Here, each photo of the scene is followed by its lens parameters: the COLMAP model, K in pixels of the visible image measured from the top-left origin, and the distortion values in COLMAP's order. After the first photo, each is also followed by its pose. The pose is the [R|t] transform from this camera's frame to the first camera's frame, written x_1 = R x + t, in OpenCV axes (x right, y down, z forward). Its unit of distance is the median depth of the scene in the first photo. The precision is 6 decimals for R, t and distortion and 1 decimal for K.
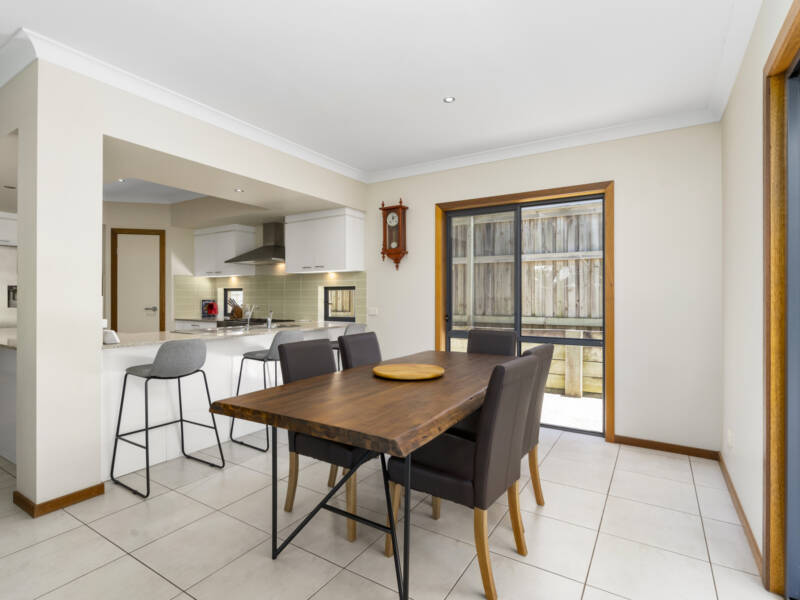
lens RADIAL K [[408.9, 0, 397.9], [0, 408.9, 295.8], [0, 0, 1]] dist [0.003135, 0.002329]
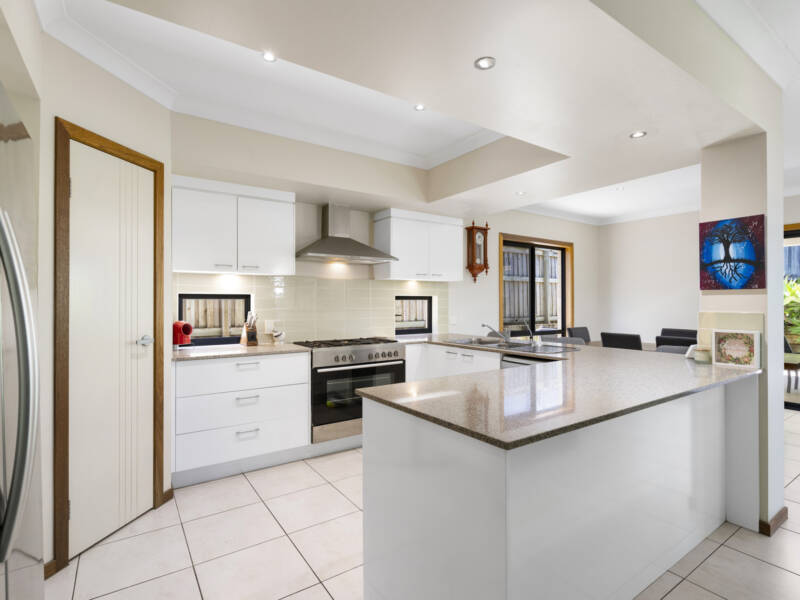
lens RADIAL K [[408.9, 0, 401.7], [0, 408.9, 300.5], [0, 0, 1]] dist [0.003135, 0.002329]
pose [[0.377881, 0.001541, 0.925853, -1.136951], [0.007846, 0.999957, -0.004867, -0.008389], [-0.925821, 0.009103, 0.377853, 0.757417]]
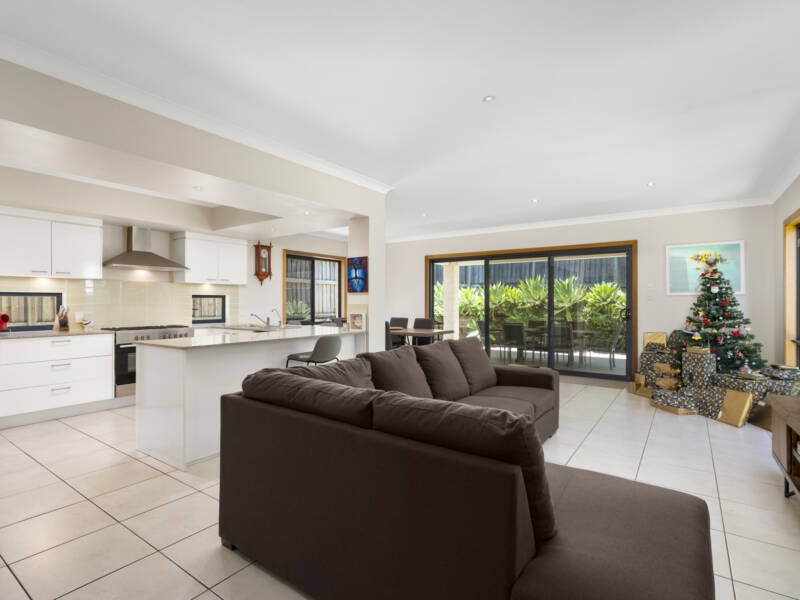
lens RADIAL K [[408.9, 0, 397.5], [0, 408.9, 300.5], [0, 0, 1]] dist [0.003135, 0.002329]
pose [[0.042136, 0.002589, 0.999109, -1.540342], [0.007039, 0.999971, -0.002888, 0.002613], [-0.999087, 0.007154, 0.042117, 0.415083]]
